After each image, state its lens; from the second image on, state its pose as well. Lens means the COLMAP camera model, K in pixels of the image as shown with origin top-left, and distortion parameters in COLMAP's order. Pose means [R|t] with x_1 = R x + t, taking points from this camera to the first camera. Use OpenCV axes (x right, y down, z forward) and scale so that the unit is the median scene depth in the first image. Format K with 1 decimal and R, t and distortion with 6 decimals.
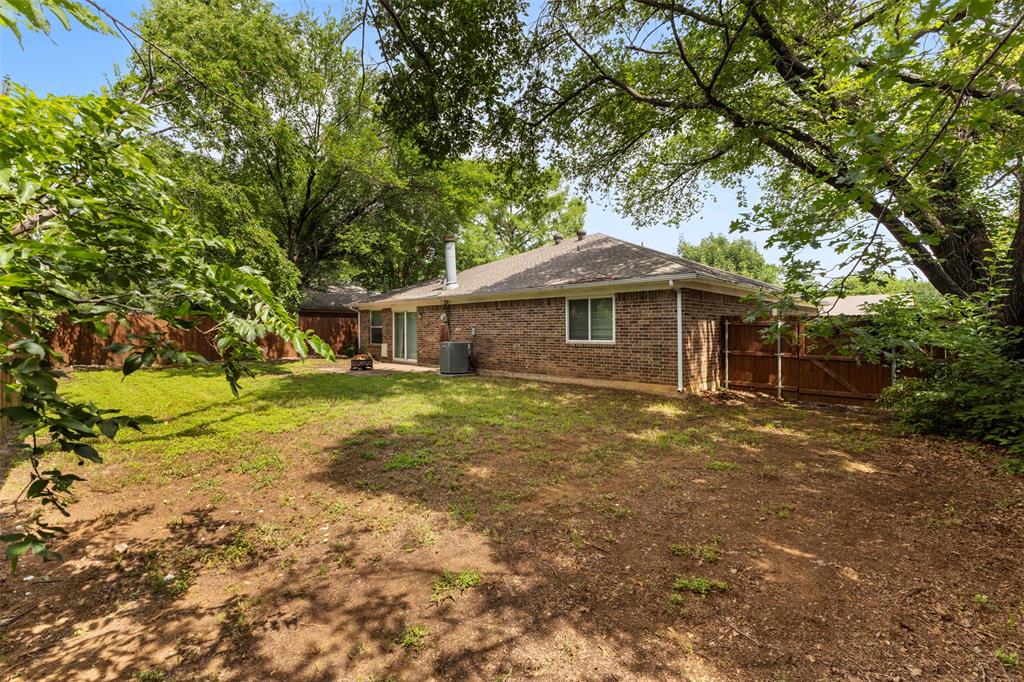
lens RADIAL K [[439.4, 0, 513.9], [0, 439.4, 333.6], [0, 0, 1]] dist [0.022789, -0.009276]
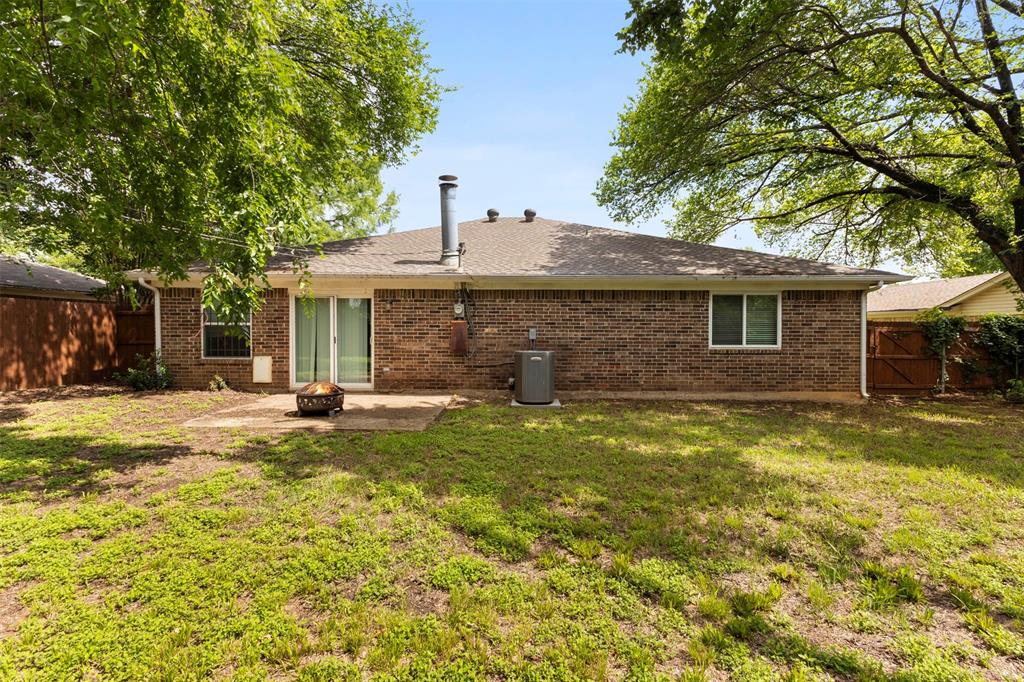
lens RADIAL K [[439.4, 0, 513.9], [0, 439.4, 333.6], [0, 0, 1]] dist [0.022789, -0.009276]
pose [[0.720263, -0.000461, 0.693701, -0.679621], [-0.000423, 0.999999, 0.001105, -0.007092], [-0.693701, -0.001089, 0.720262, 0.664043]]
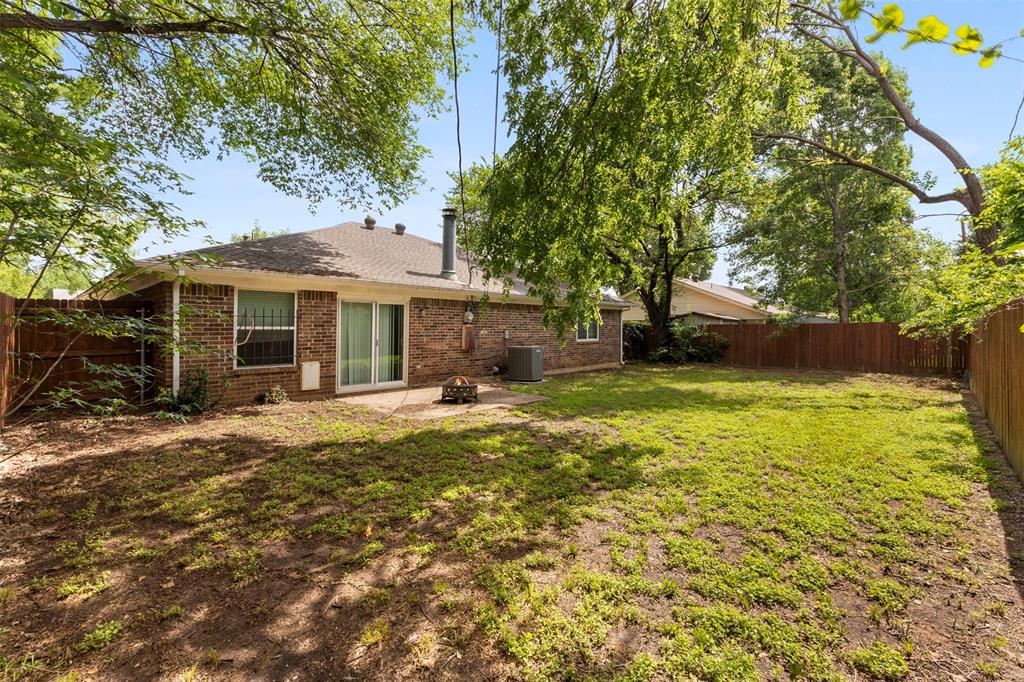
lens RADIAL K [[439.4, 0, 513.9], [0, 439.4, 333.6], [0, 0, 1]] dist [0.022789, -0.009276]
pose [[-0.036520, -0.012291, 0.999257, -1.220035], [0.003865, 0.999915, 0.012440, -0.021745], [-0.999325, 0.004316, -0.036469, 1.229675]]
